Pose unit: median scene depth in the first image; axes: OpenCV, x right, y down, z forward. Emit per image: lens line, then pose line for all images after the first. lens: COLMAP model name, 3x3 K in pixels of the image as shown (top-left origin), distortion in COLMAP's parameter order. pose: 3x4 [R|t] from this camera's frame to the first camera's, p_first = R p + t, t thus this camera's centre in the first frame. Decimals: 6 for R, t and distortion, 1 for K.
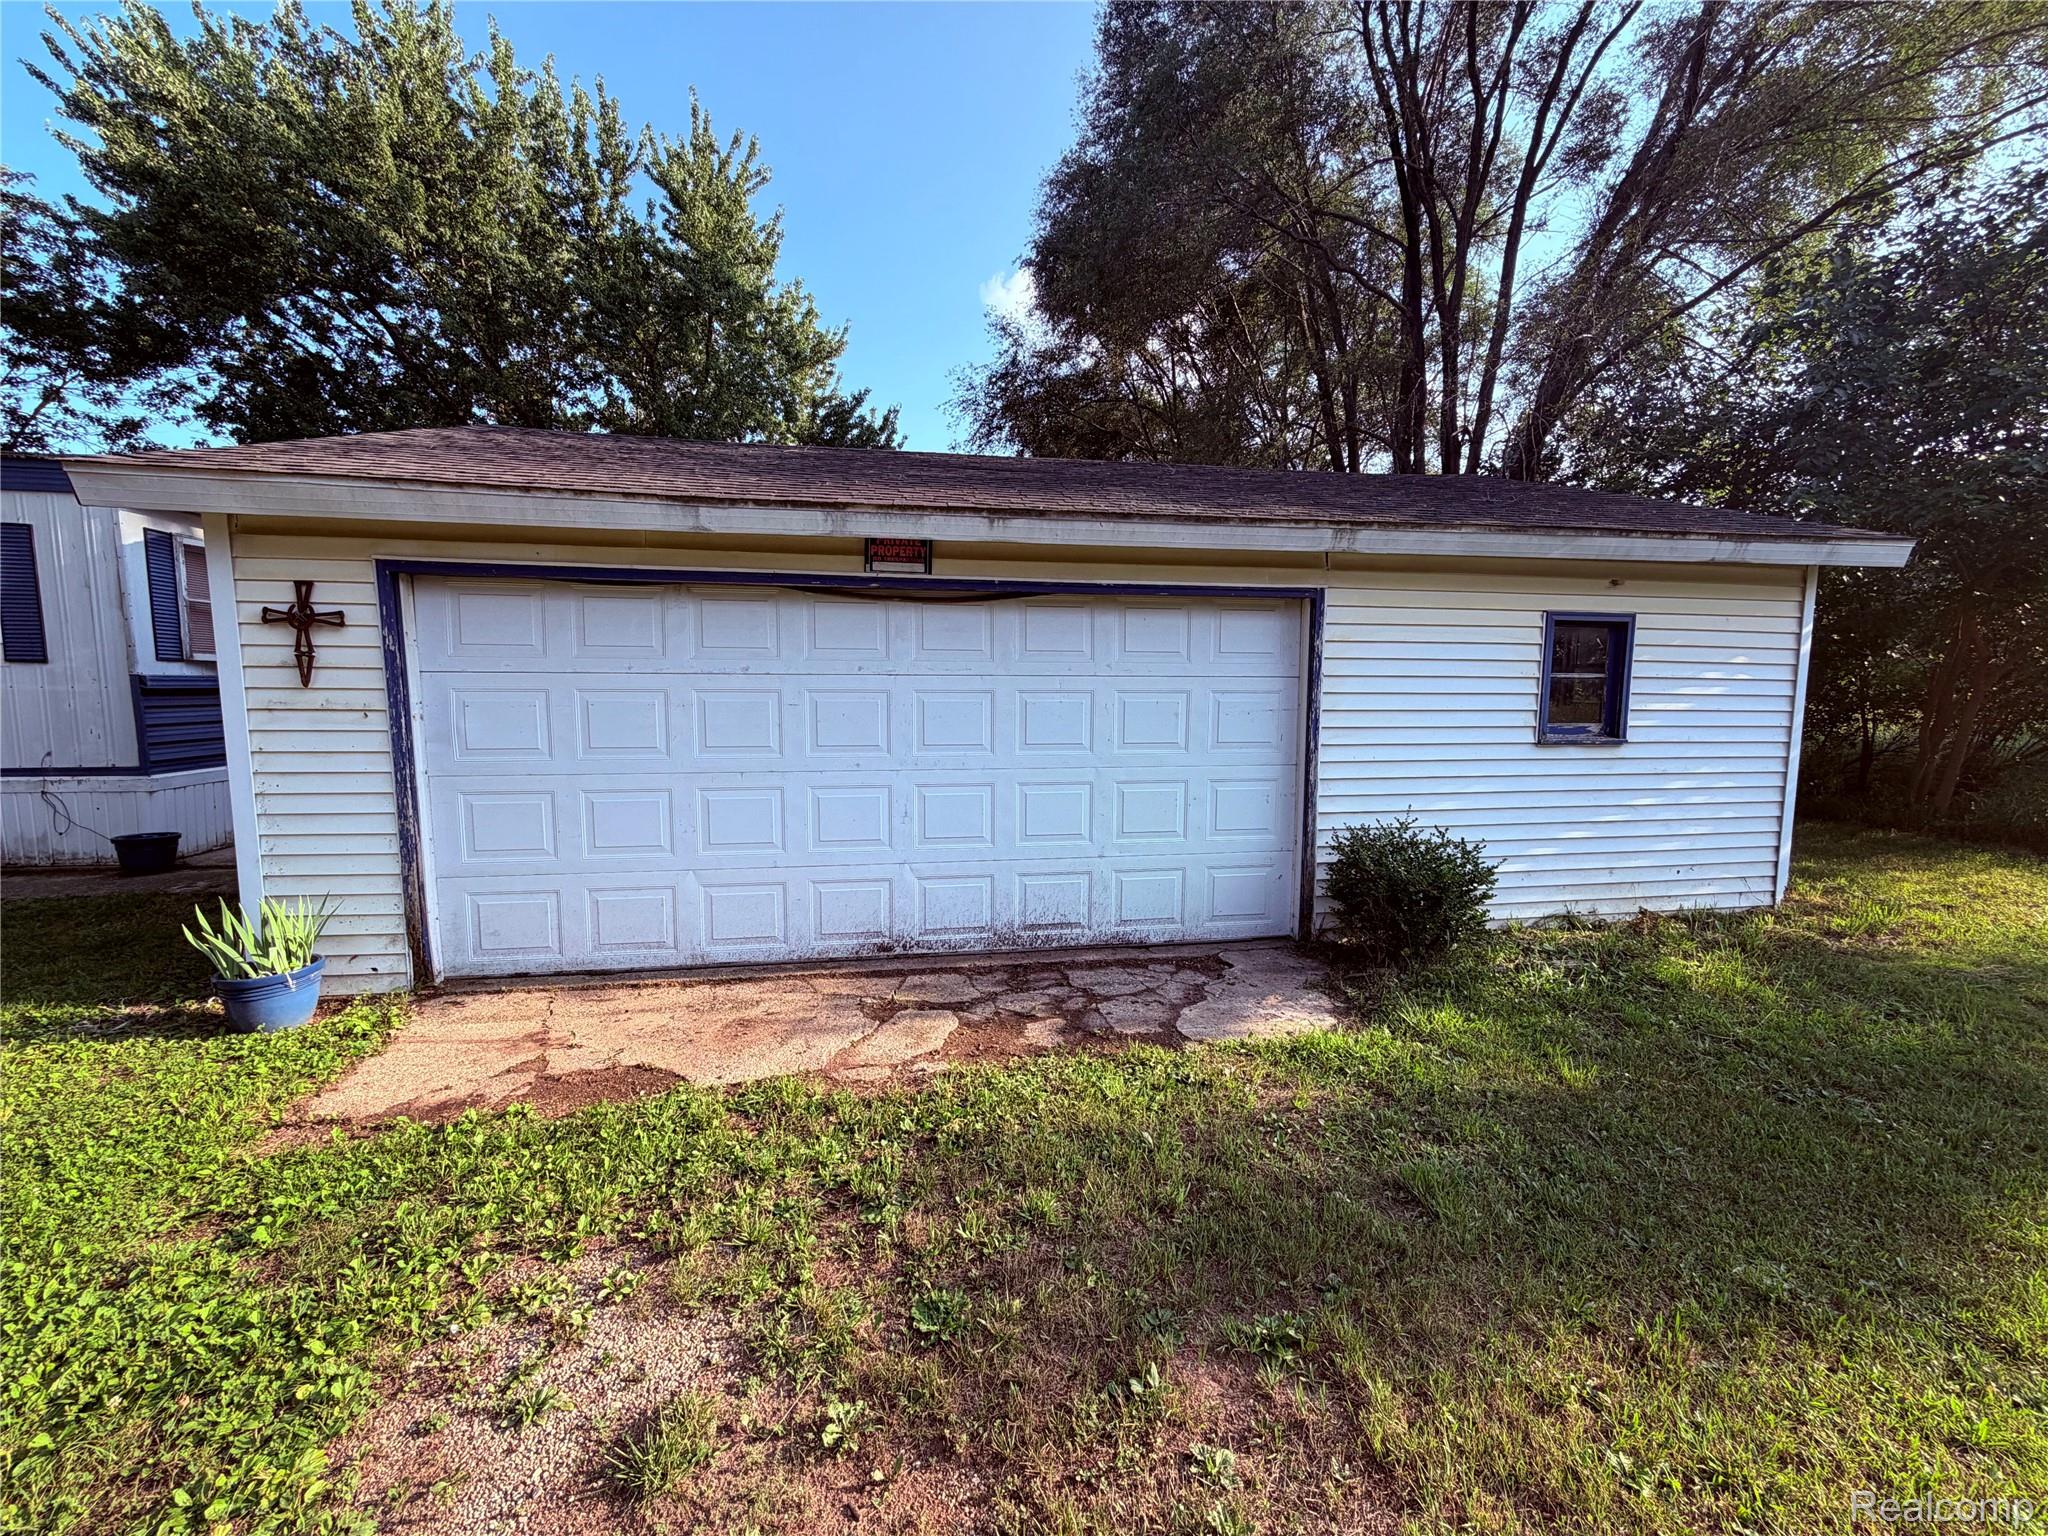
lens RADIAL K [[819.4, 0, 1023.7], [0, 819.4, 769.8], [0, 0, 1]] dist [0.000279, 0.000173]
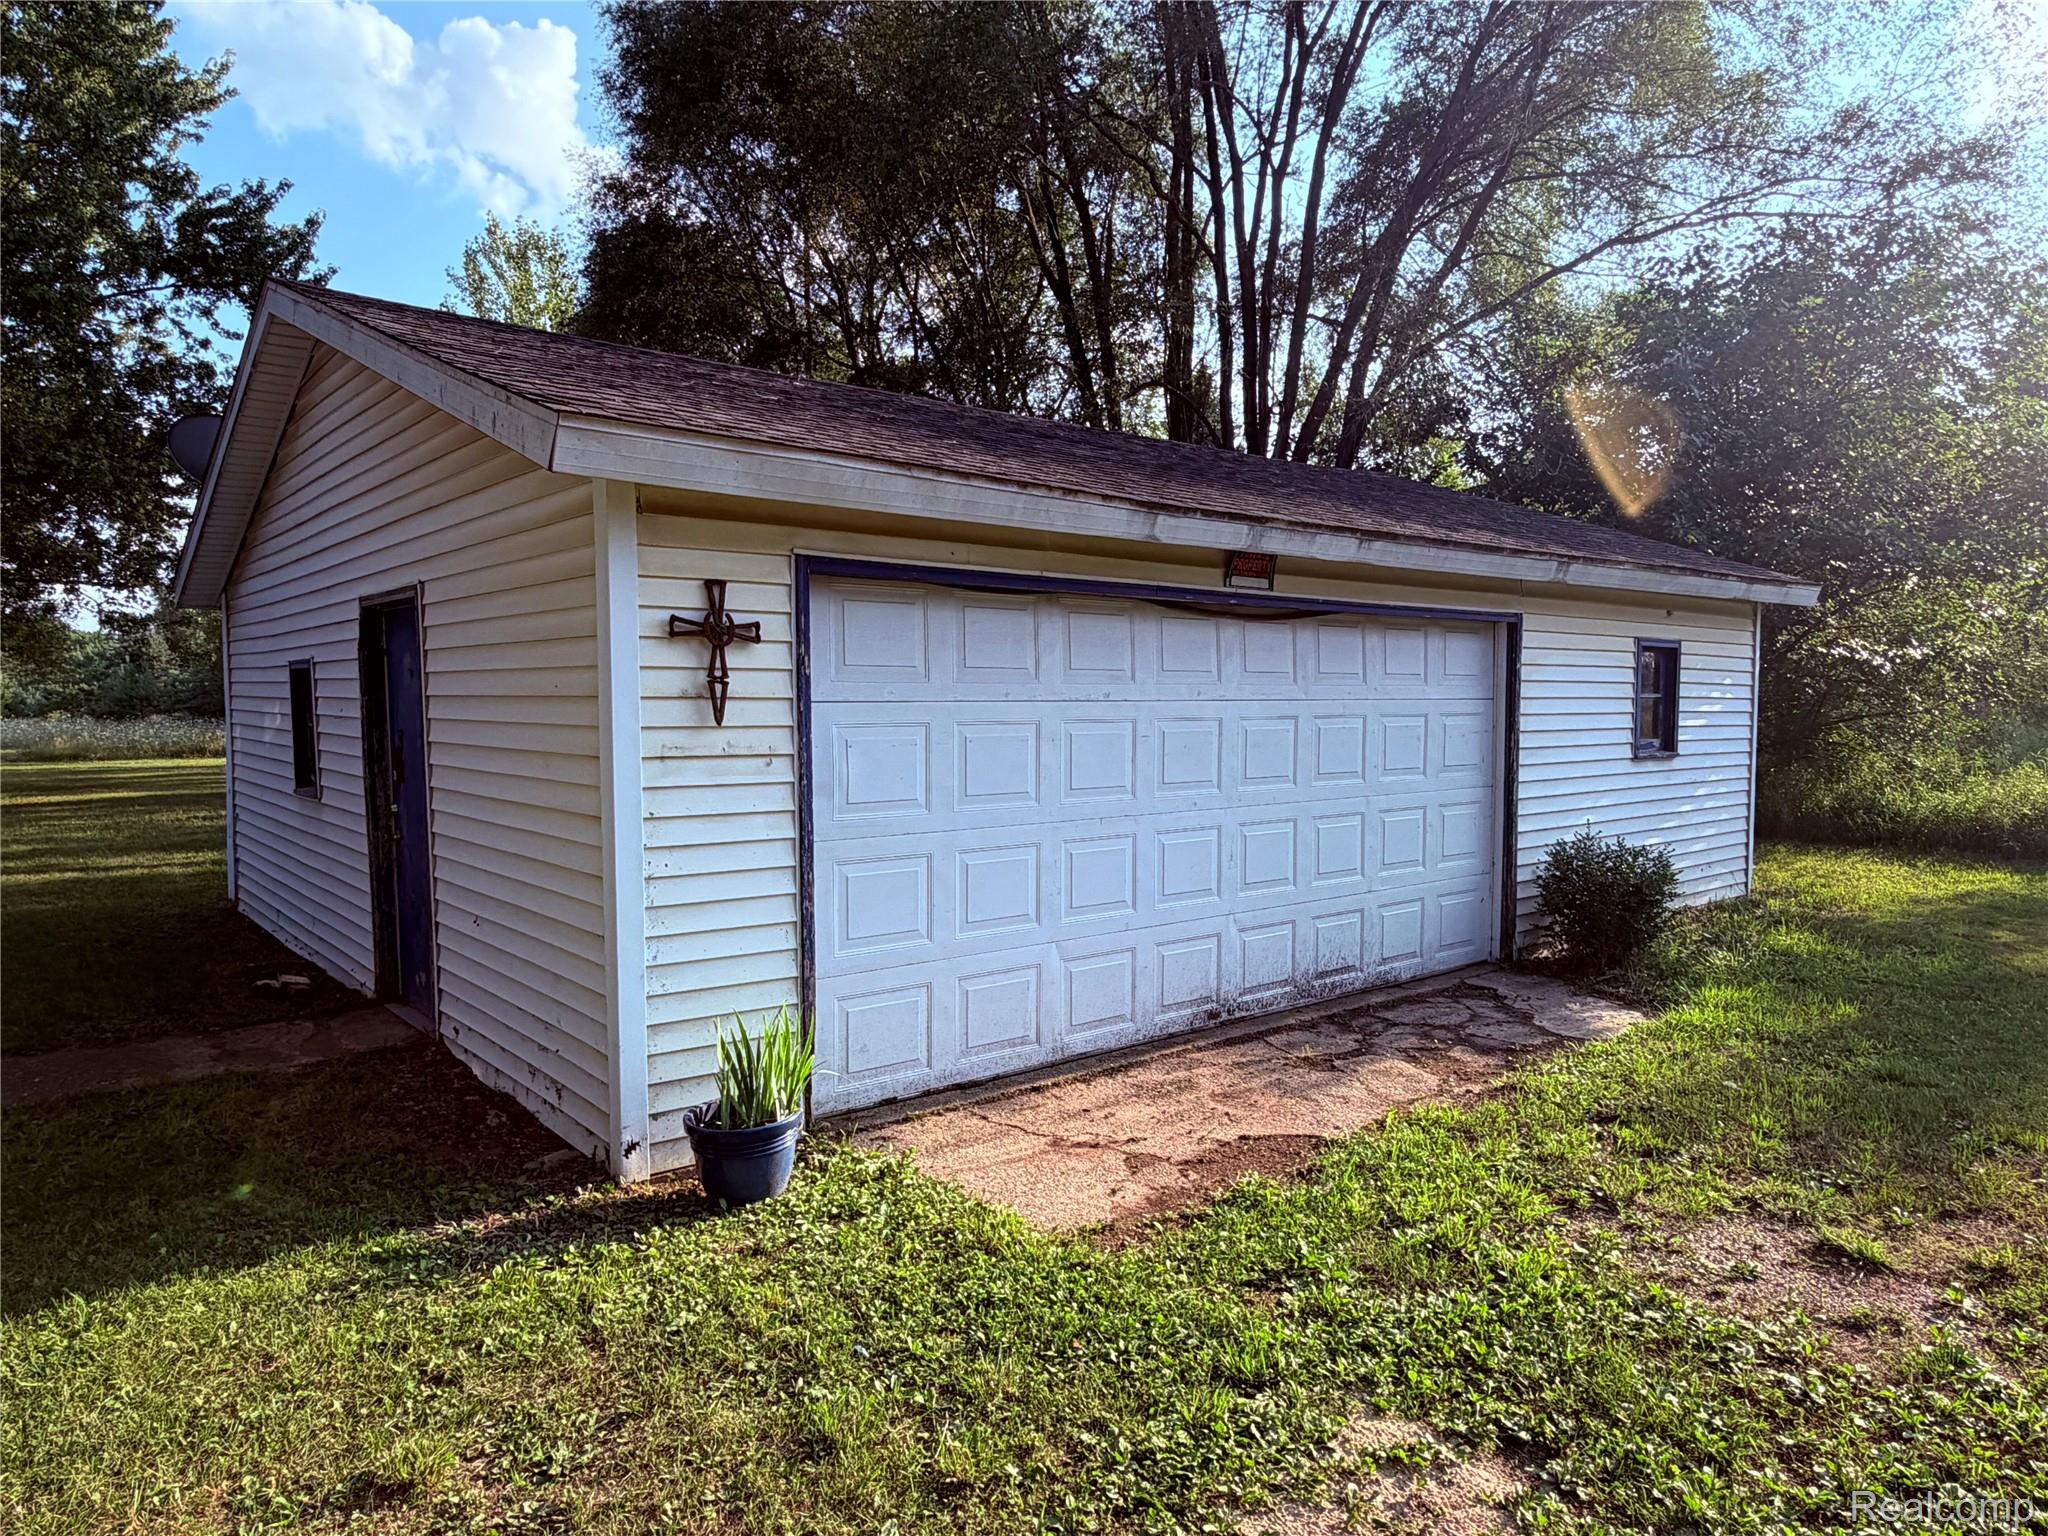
lens RADIAL K [[1317.5, 0, 1027.9], [0, 1317.5, 771.4], [0, 0, 1]] dist [0.001682, 0.000300]
pose [[0.864654, -0.033461, 0.501251, -1.101599], [0.055236, 0.998062, -0.028655, -0.010524], [-0.499321, 0.052464, 0.864827, -0.126339]]
